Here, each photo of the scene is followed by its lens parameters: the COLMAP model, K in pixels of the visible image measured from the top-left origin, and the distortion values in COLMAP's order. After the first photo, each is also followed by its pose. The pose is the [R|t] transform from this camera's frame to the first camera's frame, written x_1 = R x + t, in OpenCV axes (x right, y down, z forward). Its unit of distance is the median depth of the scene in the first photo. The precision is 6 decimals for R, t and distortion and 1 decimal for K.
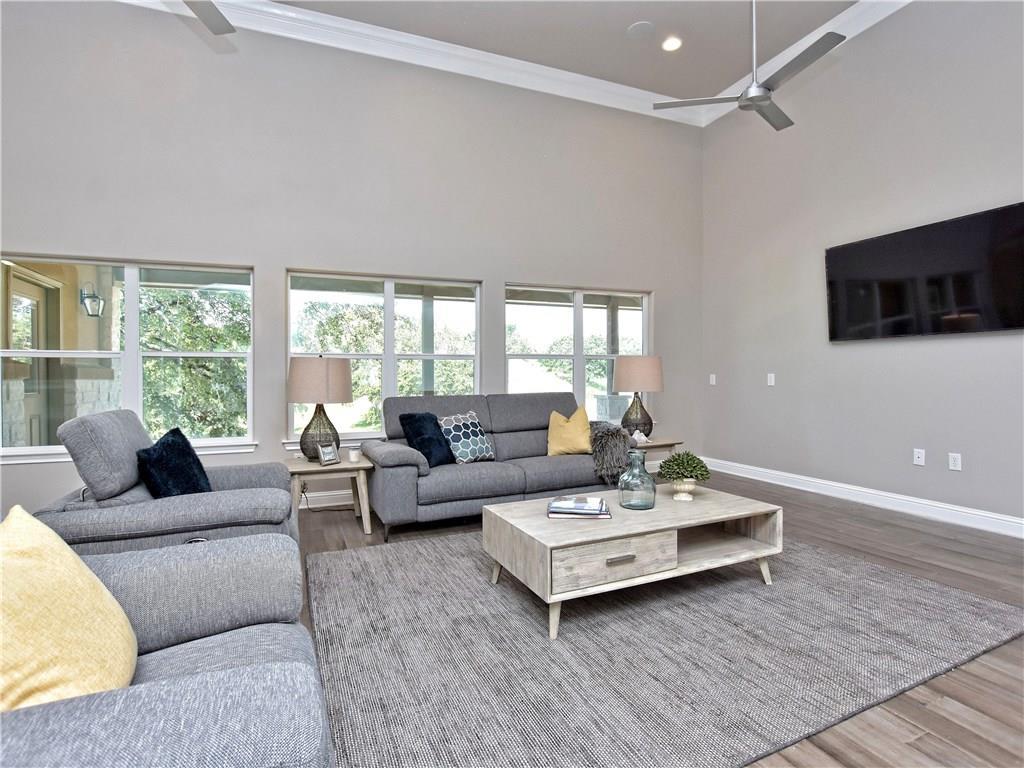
lens RADIAL K [[512.6, 0, 506.9], [0, 512.6, 384.3], [0, 0, 1]] dist [-0.032811, 0.001354]
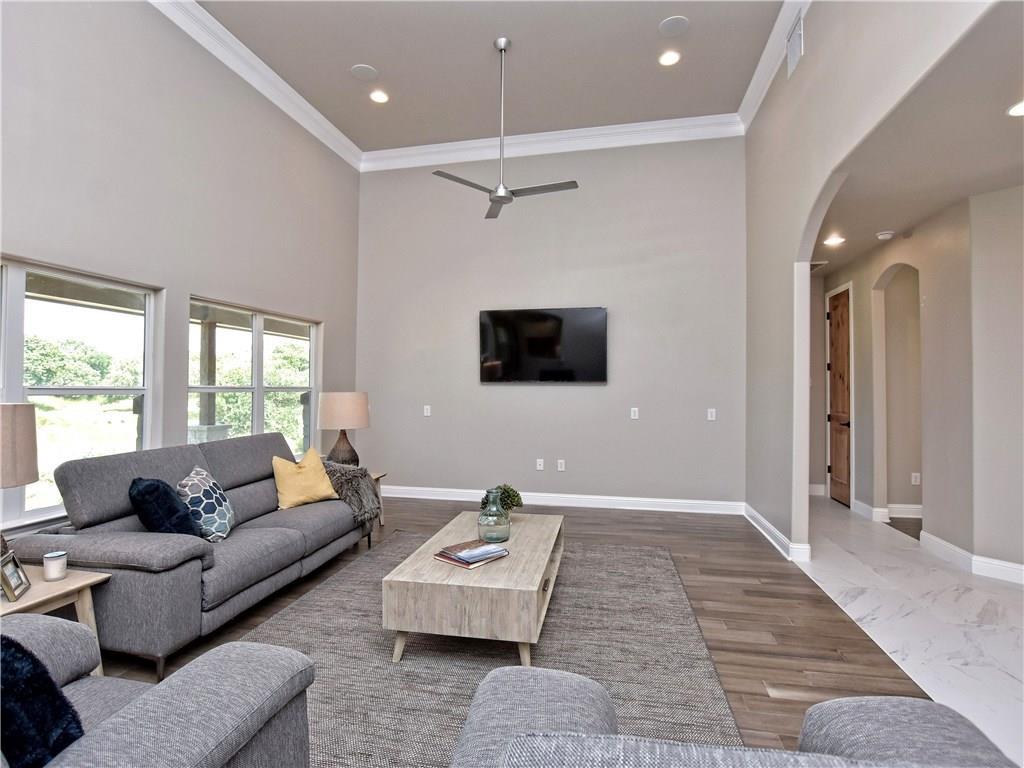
lens RADIAL K [[512.6, 0, 508.1], [0, 512.6, 382.8], [0, 0, 1]] dist [-0.032811, 0.001354]
pose [[0.565450, 0.017094, 0.824606, -0.475104], [0.007045, 0.999649, -0.025554, -0.056599], [-0.824753, 0.020259, 0.565130, 0.229969]]
